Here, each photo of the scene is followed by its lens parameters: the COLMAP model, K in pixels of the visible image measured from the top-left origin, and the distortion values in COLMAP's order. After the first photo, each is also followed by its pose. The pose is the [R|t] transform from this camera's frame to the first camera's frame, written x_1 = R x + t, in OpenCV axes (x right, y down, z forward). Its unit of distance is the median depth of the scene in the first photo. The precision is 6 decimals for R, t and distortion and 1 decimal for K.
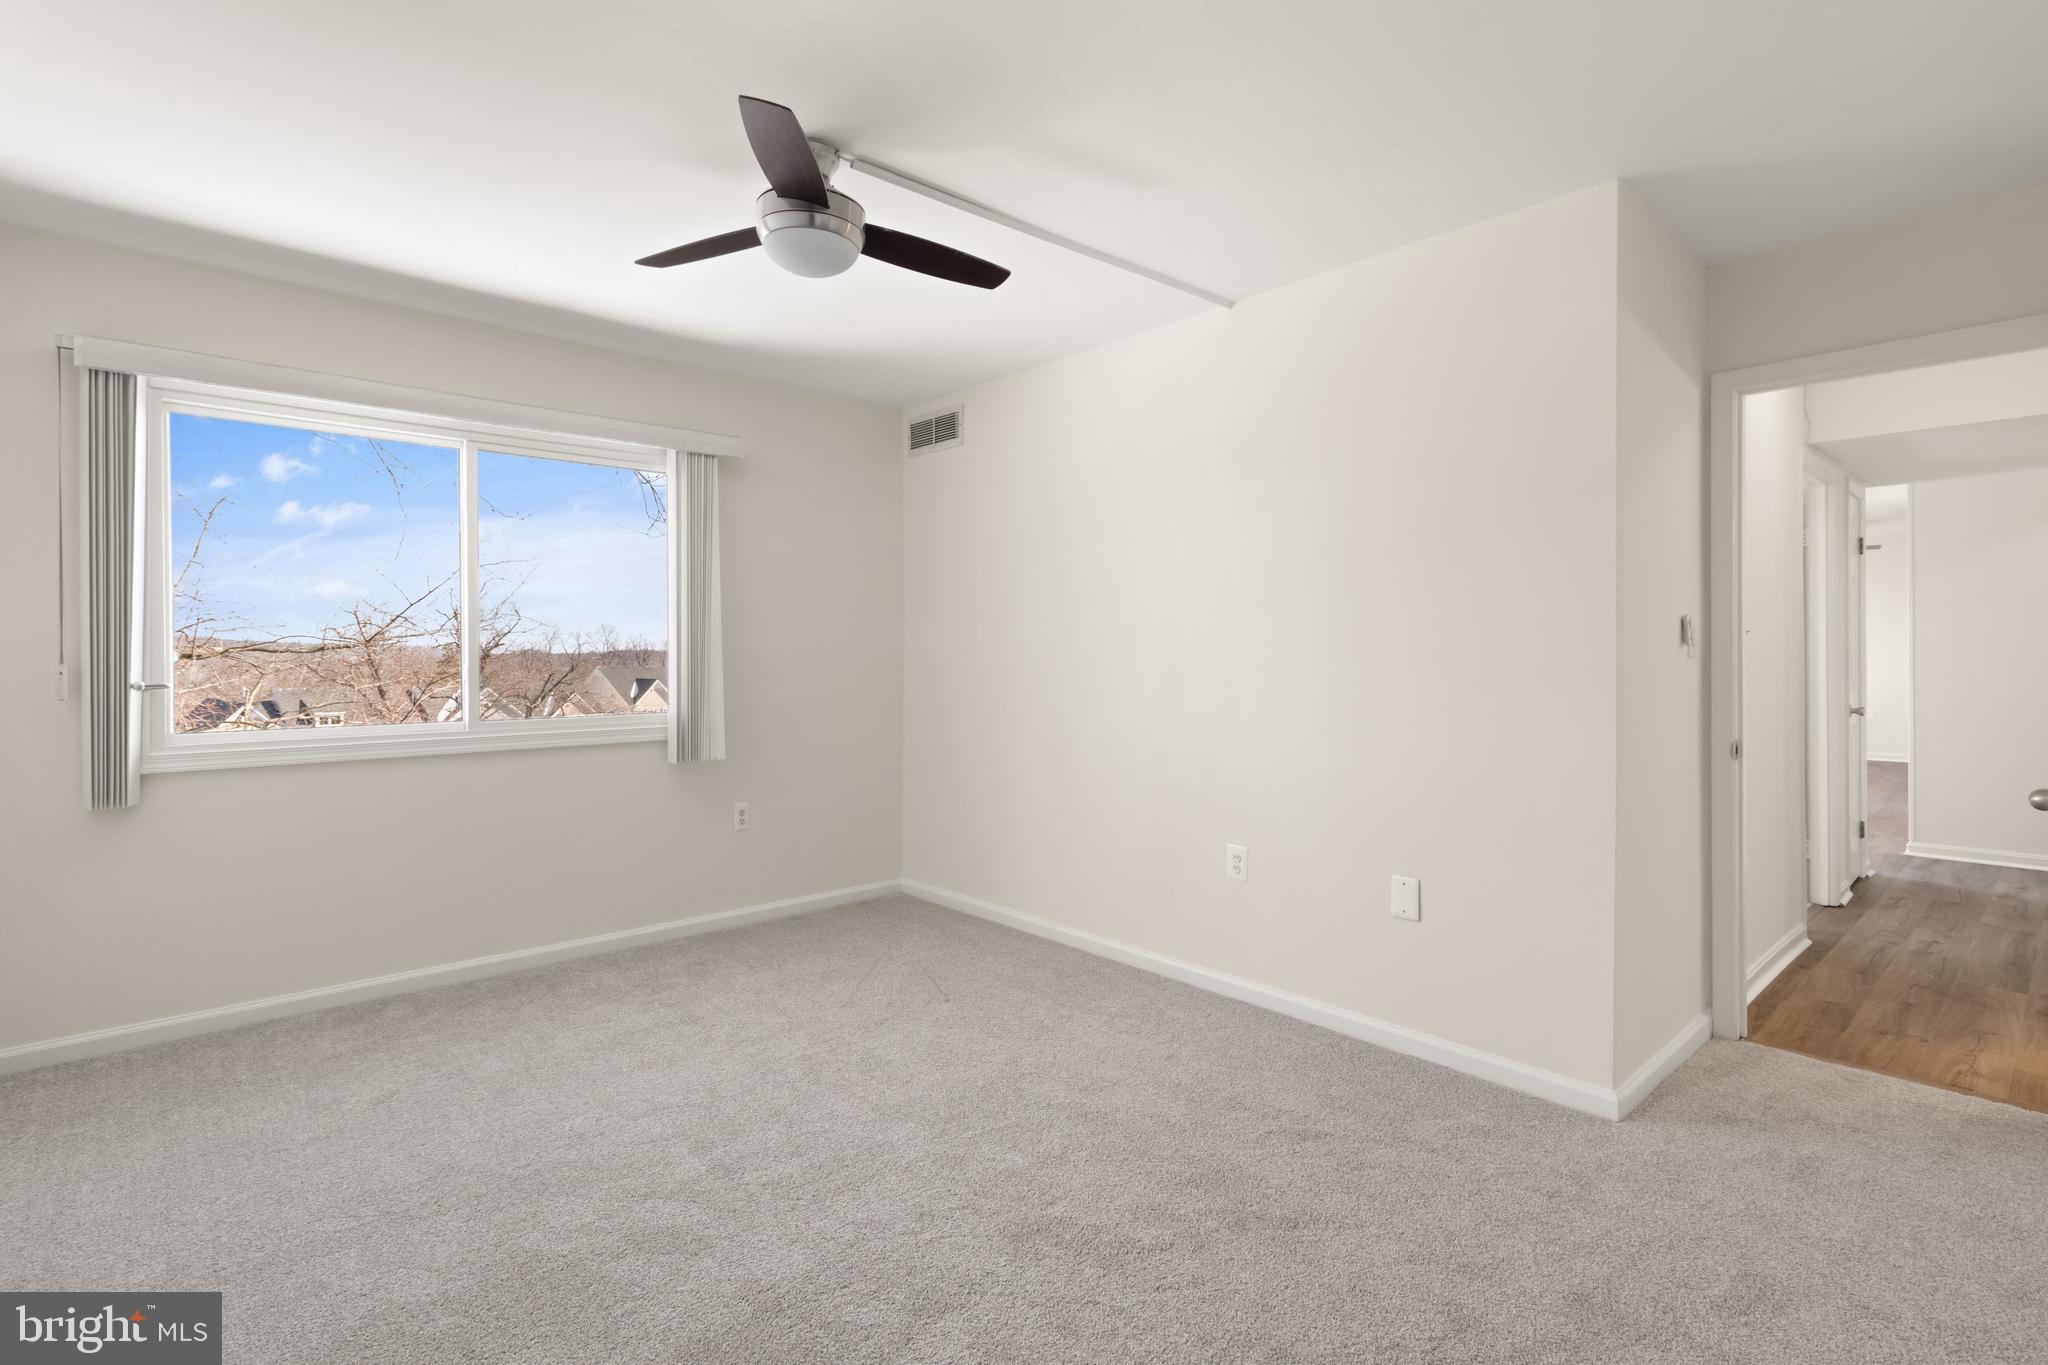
lens RADIAL K [[959.9, 0, 1029.5], [0, 959.9, 670.6], [0, 0, 1]] dist [-0.001171, 0.001240]
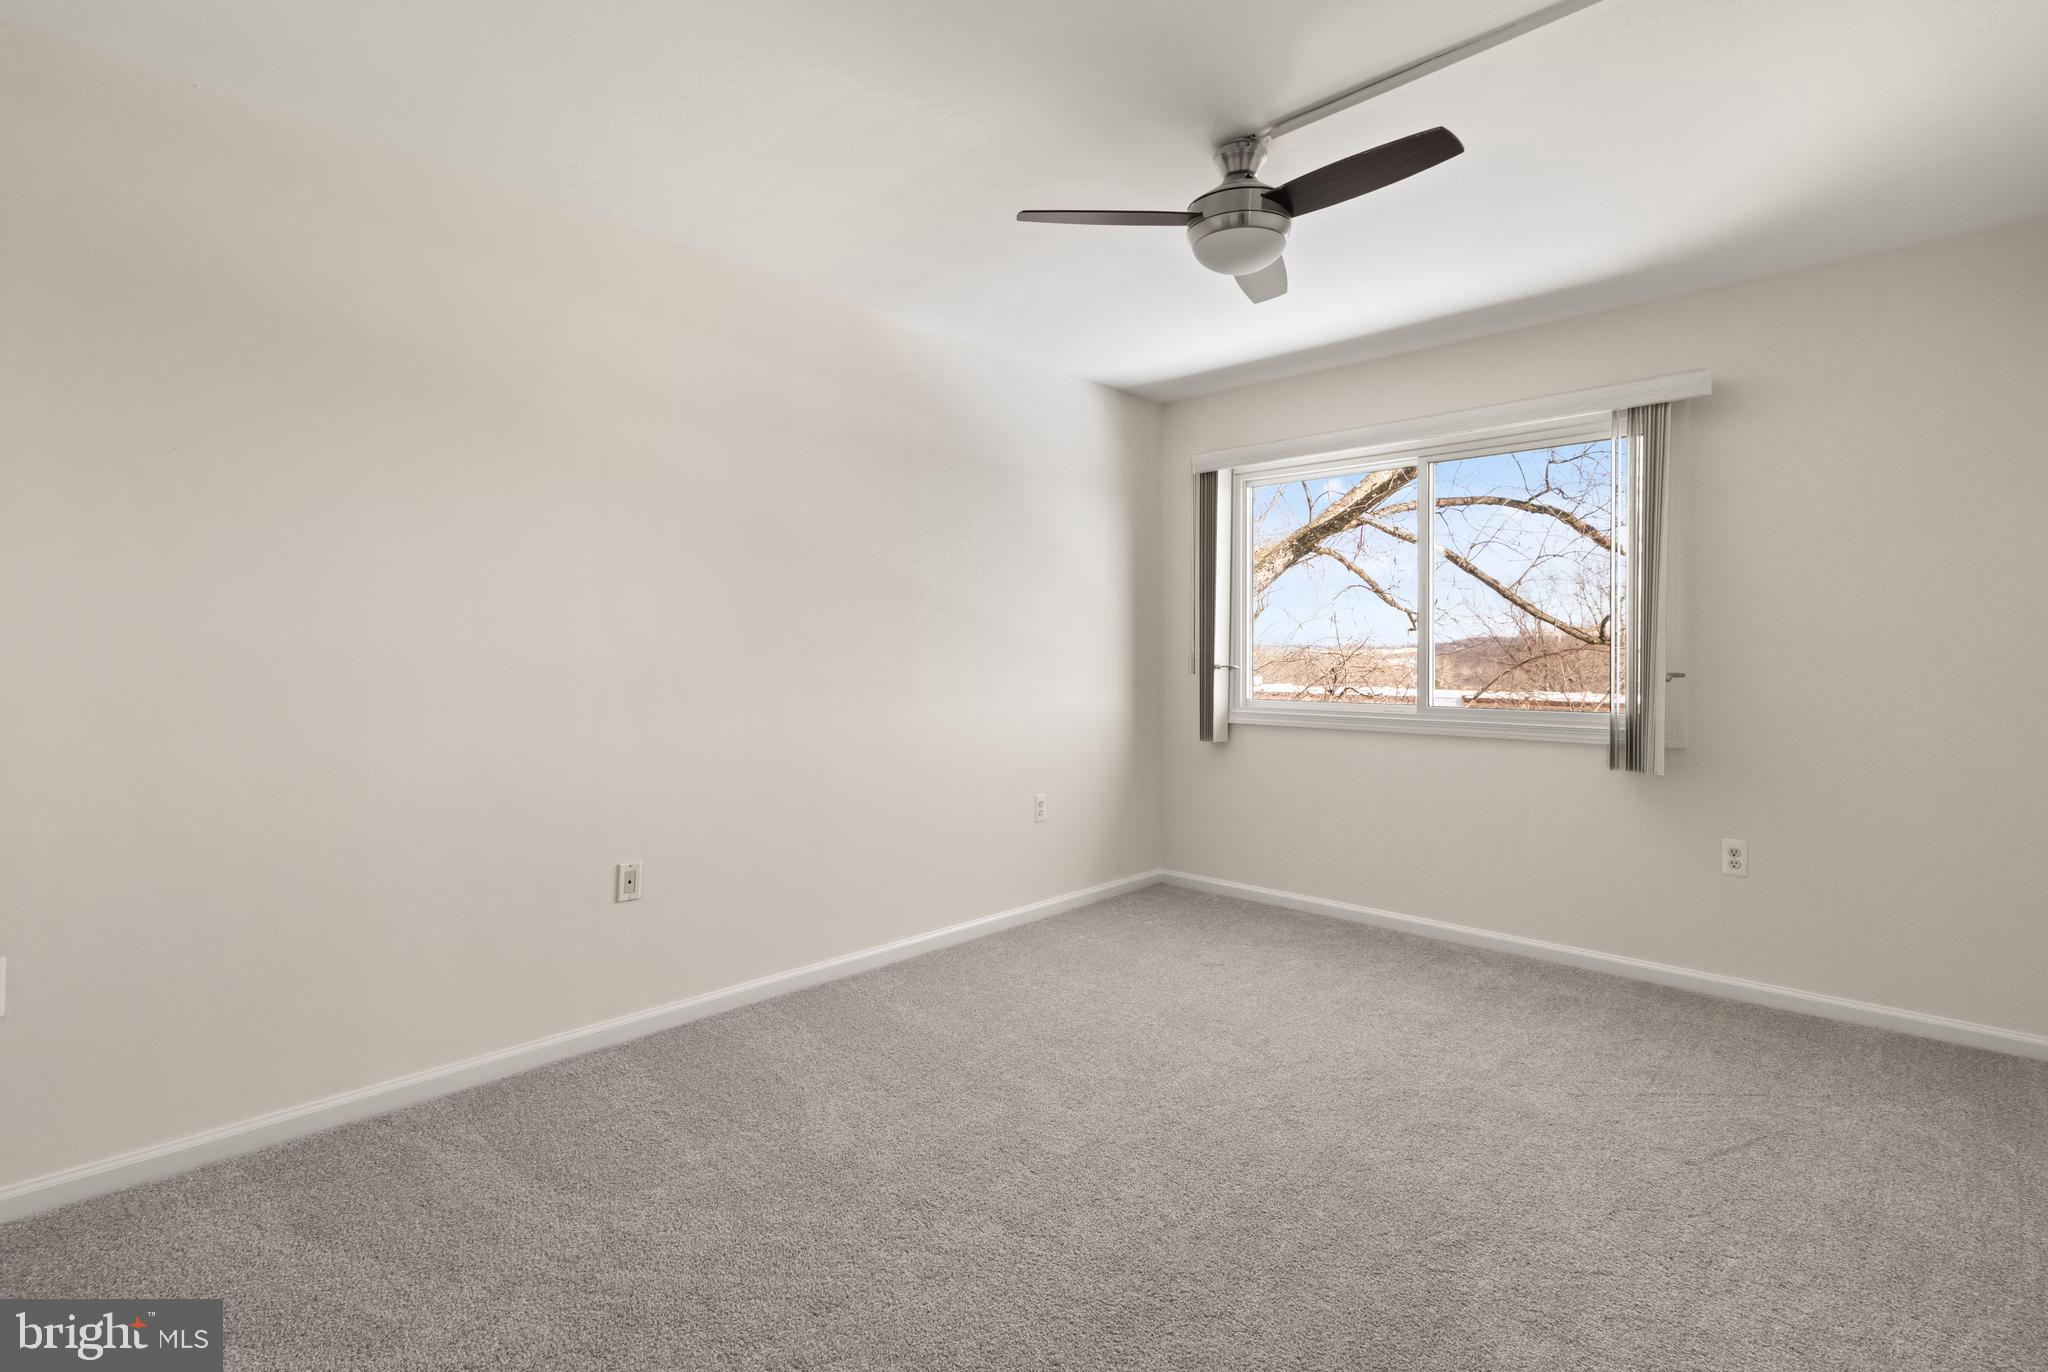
lens RADIAL K [[959.9, 0, 1030.2], [0, 959.9, 669.5], [0, 0, 1]] dist [-0.001171, 0.001240]
pose [[0.079734, 0.021919, -0.996575, 0.517722], [-0.017483, 0.999635, 0.020587, -0.005320], [0.996663, 0.015781, 0.080089, 0.466316]]
